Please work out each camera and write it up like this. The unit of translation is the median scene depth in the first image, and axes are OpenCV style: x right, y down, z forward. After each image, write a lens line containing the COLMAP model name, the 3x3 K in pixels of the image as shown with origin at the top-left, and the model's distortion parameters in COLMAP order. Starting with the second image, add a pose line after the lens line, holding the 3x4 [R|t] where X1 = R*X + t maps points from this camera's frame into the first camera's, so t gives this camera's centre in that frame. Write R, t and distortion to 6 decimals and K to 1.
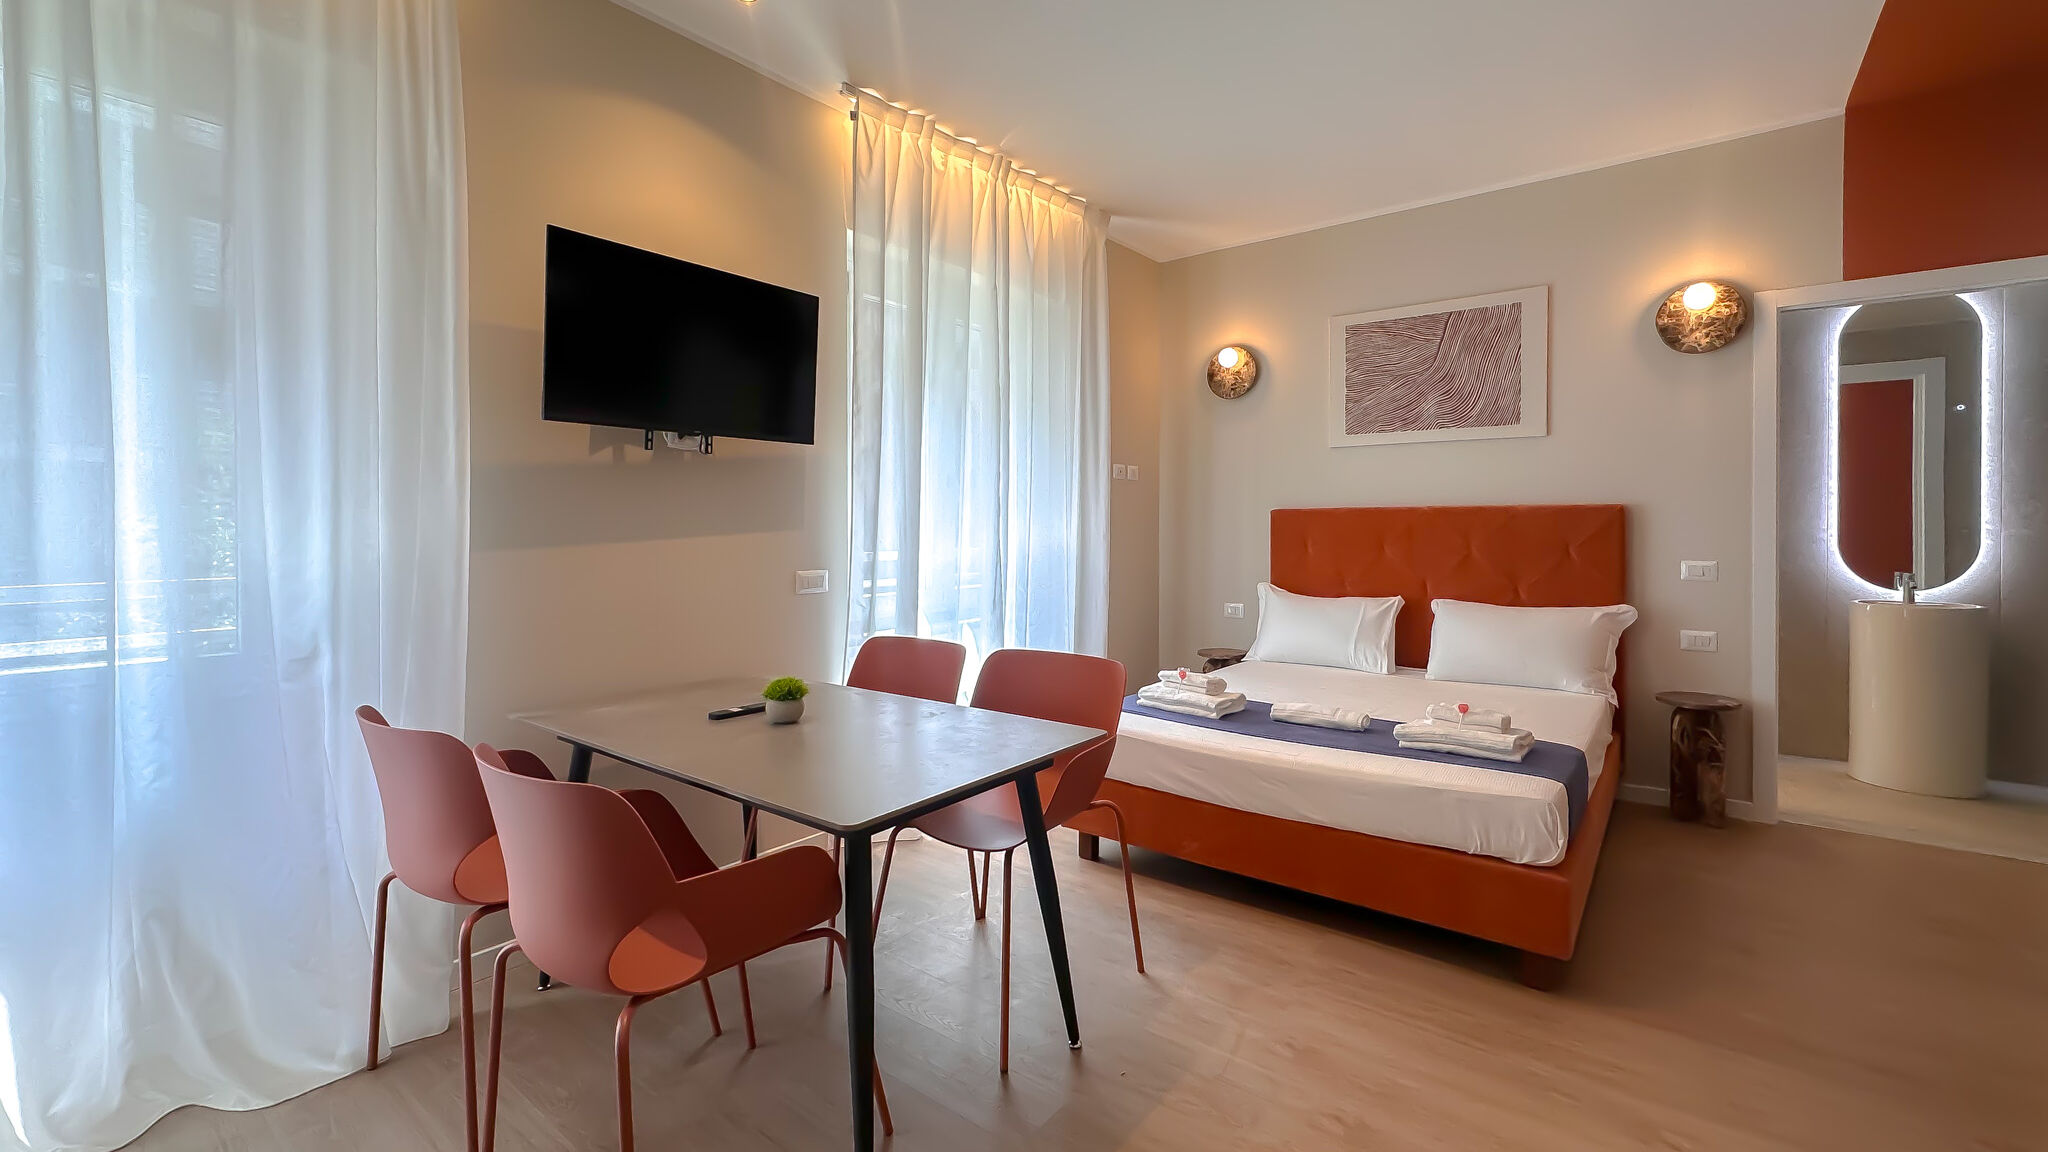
lens RADIAL K [[847.8, 0, 1020.7], [0, 847.8, 533.3], [0, 0, 1]] dist [-0.000088, -0.000002]
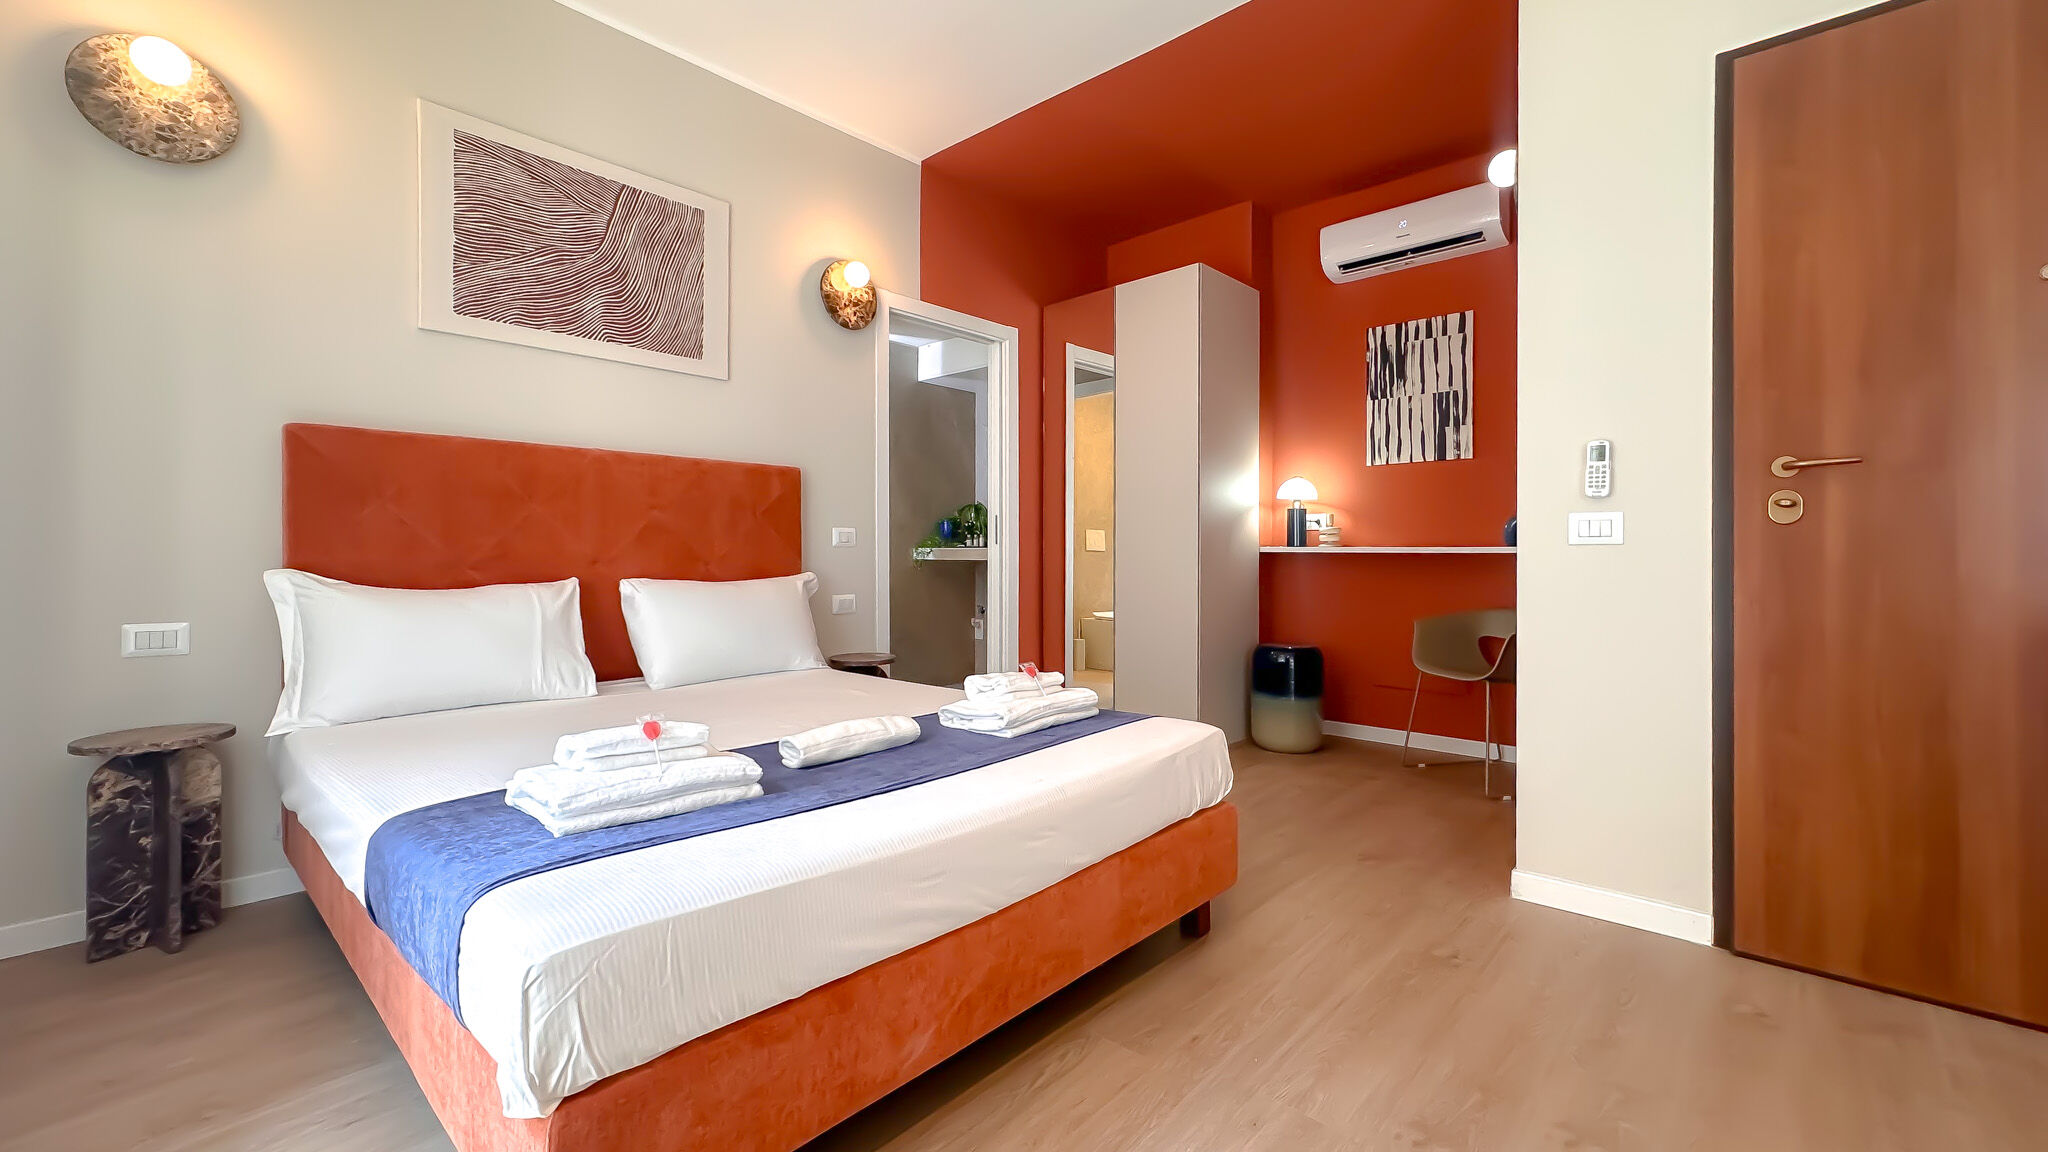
lens RADIAL K [[834.2, 0, 1024.7], [0, 834.2, 557.4], [0, 0, 1]] dist [-0.000524, 0.004201]
pose [[0.073633, 0.001266, 0.997285, -0.195937], [0.008768, 0.999960, -0.001917, 0.068468], [-0.997247, 0.008885, 0.073619, 0.662046]]
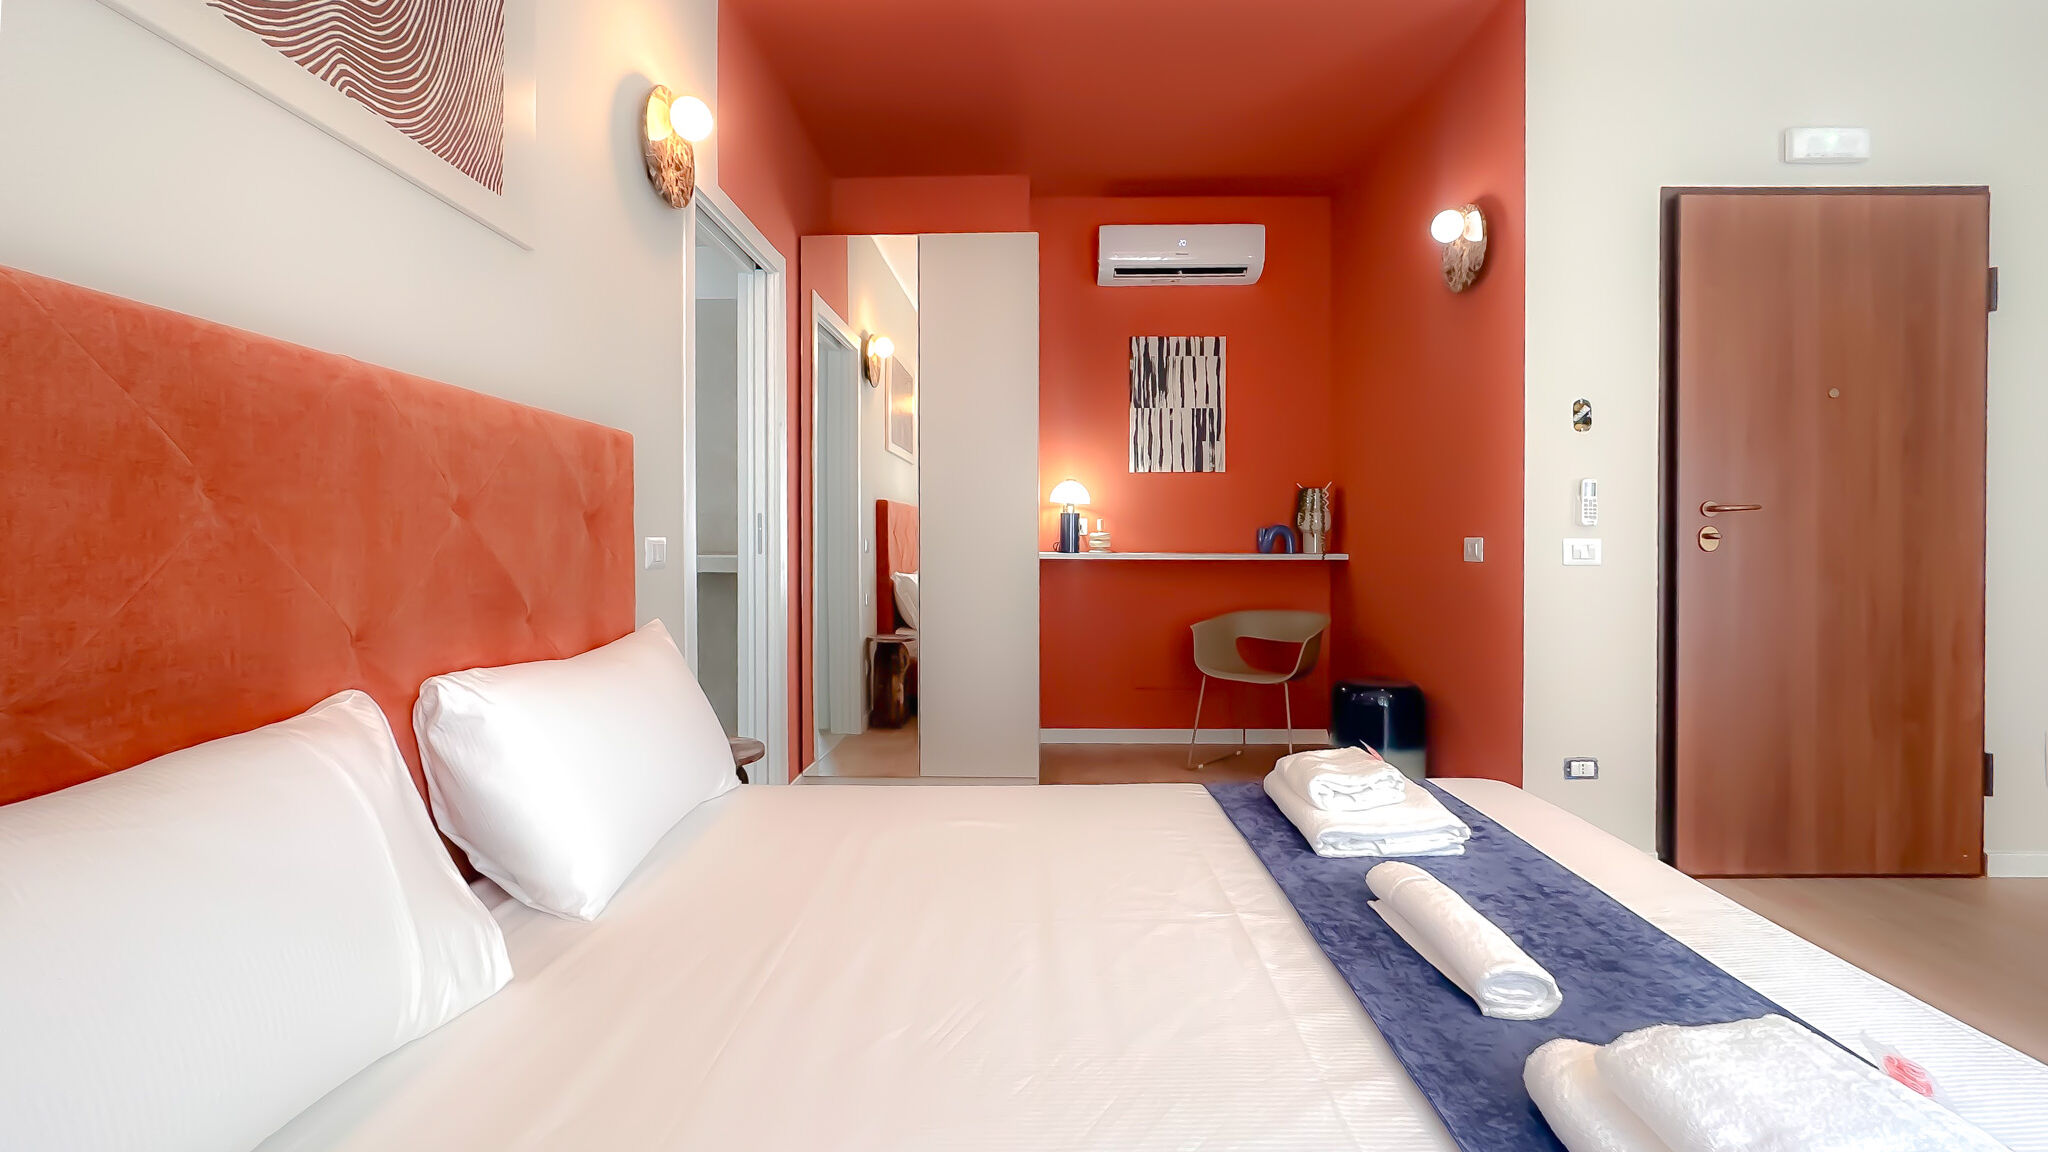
lens RADIAL K [[839.9, 0, 1024.0], [0, 839.9, 547.8], [0, 0, 1]] dist [-0.001180, 0.000004]
pose [[-0.612129, -0.003119, 0.790752, 0.139652], [0.011999, 0.999840, 0.013232, 0.033012], [-0.790667, 0.017587, -0.611993, 1.096756]]
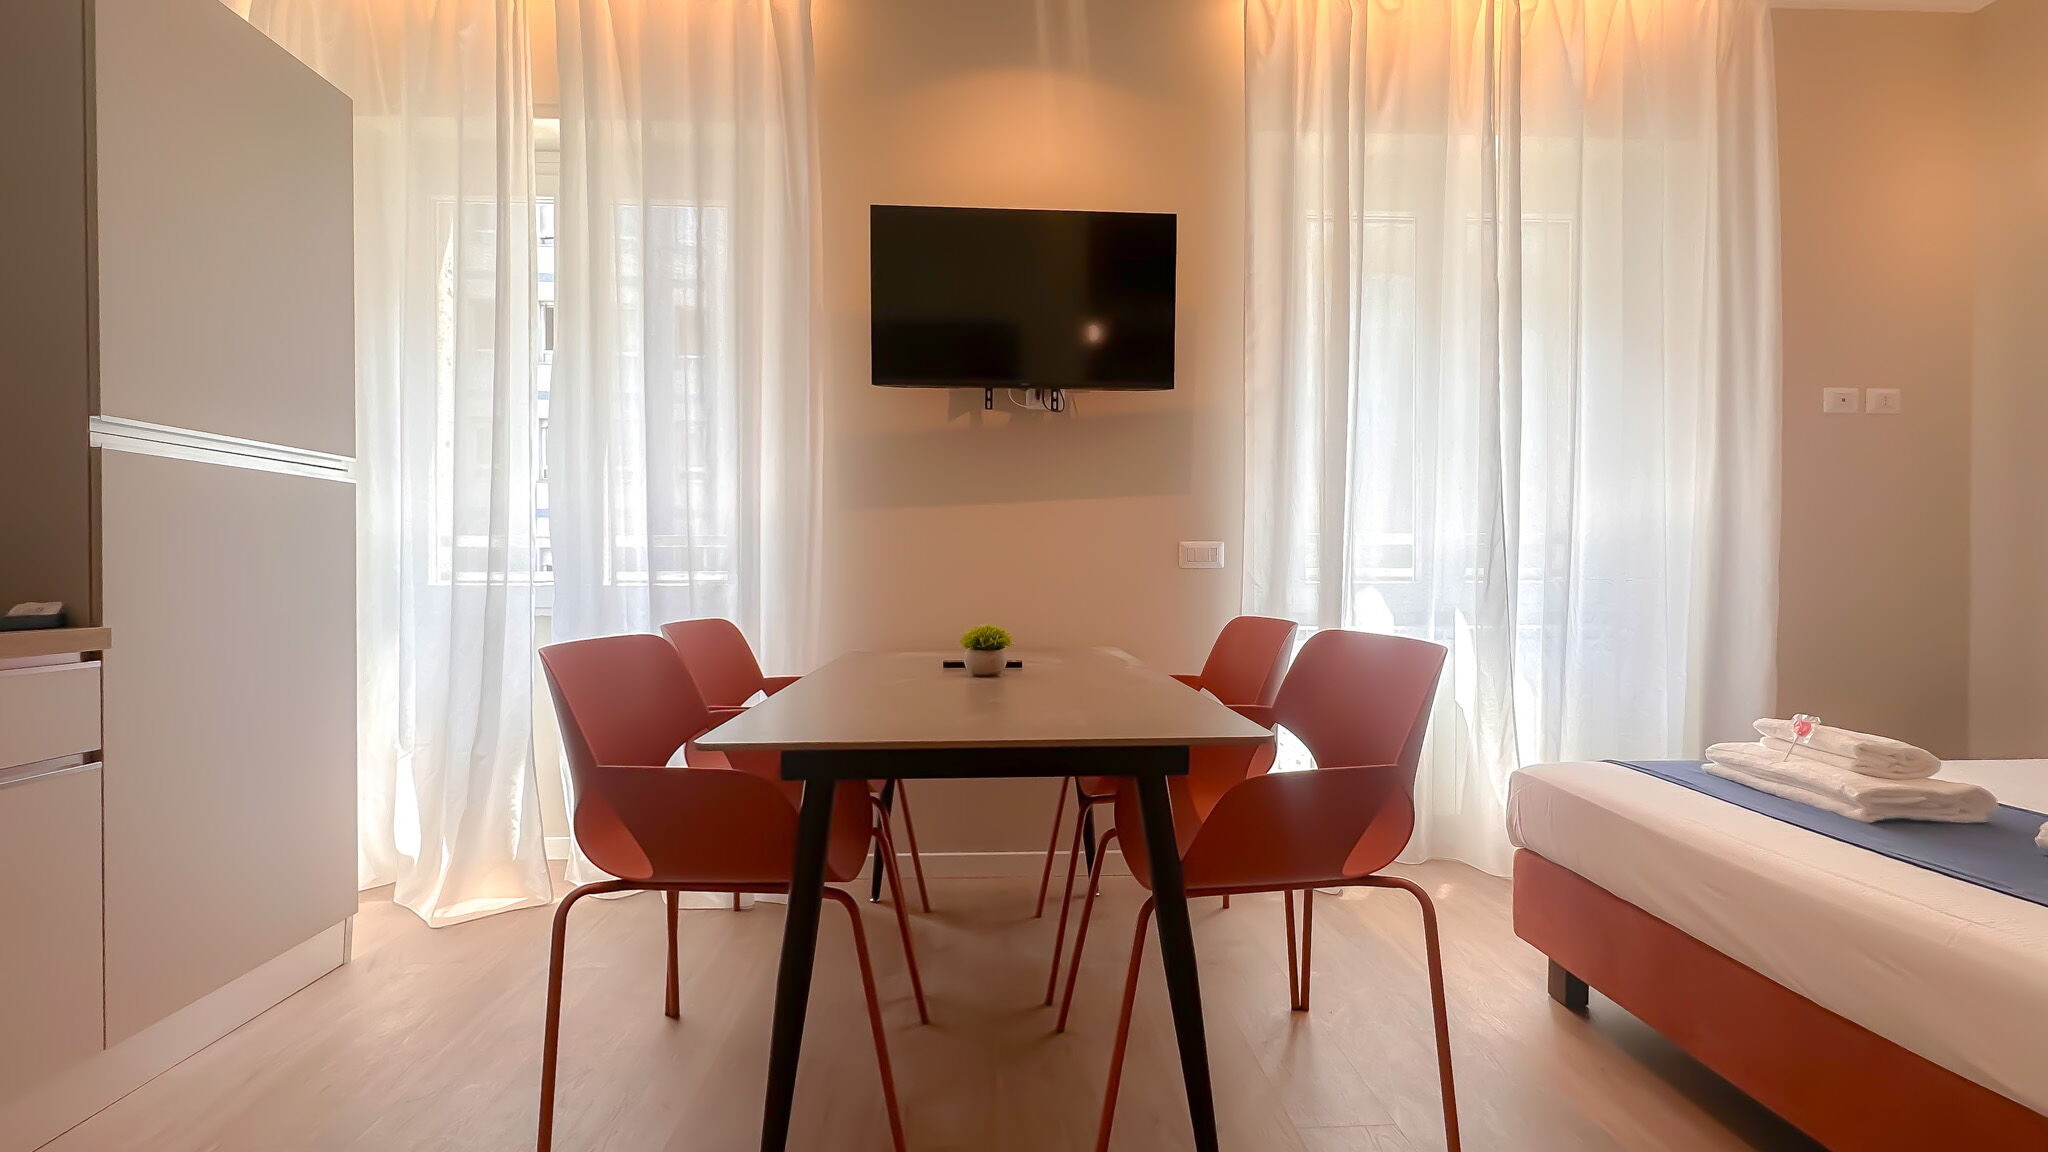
lens RADIAL K [[818.4, 0, 1024.0], [0, 818.4, 576.0], [0, 0, 1]] dist [-0.002311, 0.000157]
pose [[0.657048, 0.008010, -0.753806, 0.217955], [-0.008470, 0.999959, 0.003242, 0.064816], [0.753801, 0.004254, 0.657089, 0.262668]]
